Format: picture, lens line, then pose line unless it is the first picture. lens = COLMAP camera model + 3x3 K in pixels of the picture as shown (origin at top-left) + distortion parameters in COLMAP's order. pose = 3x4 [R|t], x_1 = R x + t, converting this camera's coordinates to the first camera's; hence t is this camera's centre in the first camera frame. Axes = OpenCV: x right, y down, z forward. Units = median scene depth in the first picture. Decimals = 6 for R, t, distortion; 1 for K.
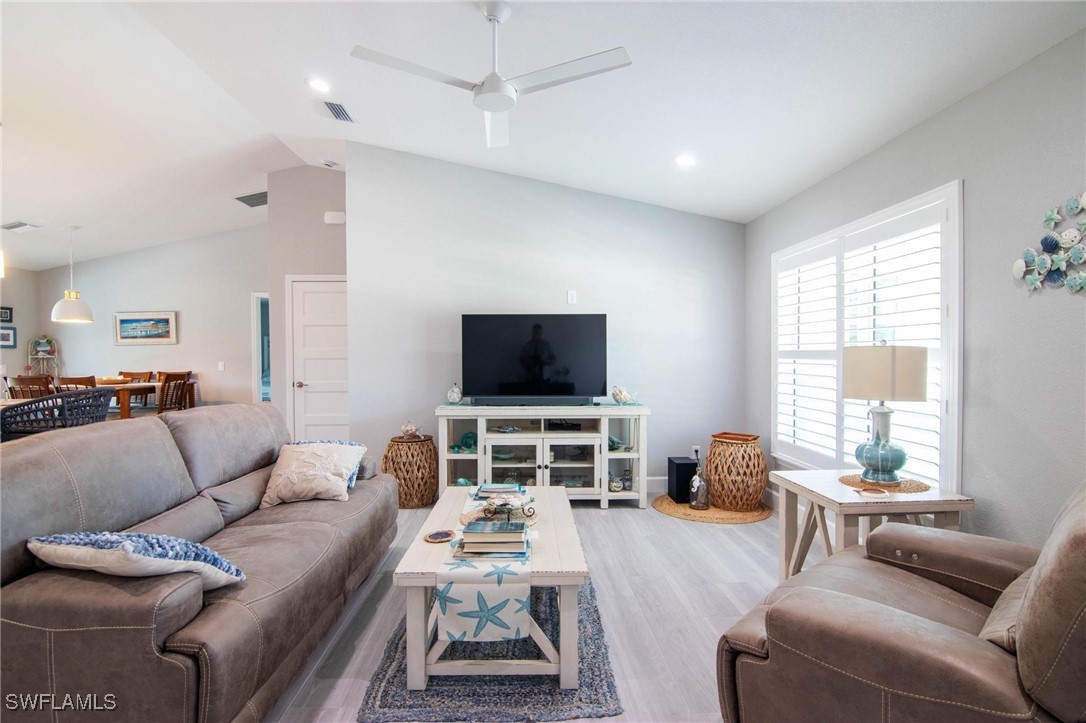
lens RADIAL K [[552.4, 0, 544.9], [0, 552.4, 361.6], [0, 0, 1]] dist [-0.011575, -0.007193]
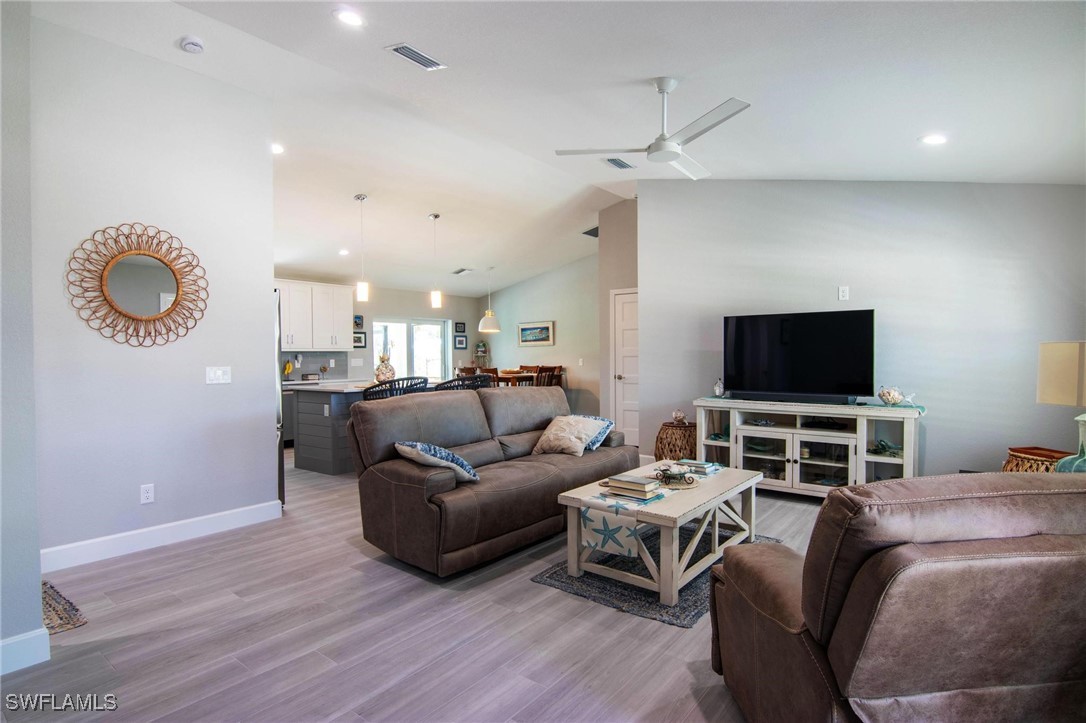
lens RADIAL K [[552.4, 0, 542.1], [0, 552.4, 359.6], [0, 0, 1]] dist [-0.011575, -0.007193]
pose [[0.766810, 0.005373, -0.641852, 0.298242], [-0.005454, 0.999983, 0.001855, 0.000862], [0.641851, 0.002078, 0.766827, -0.095355]]
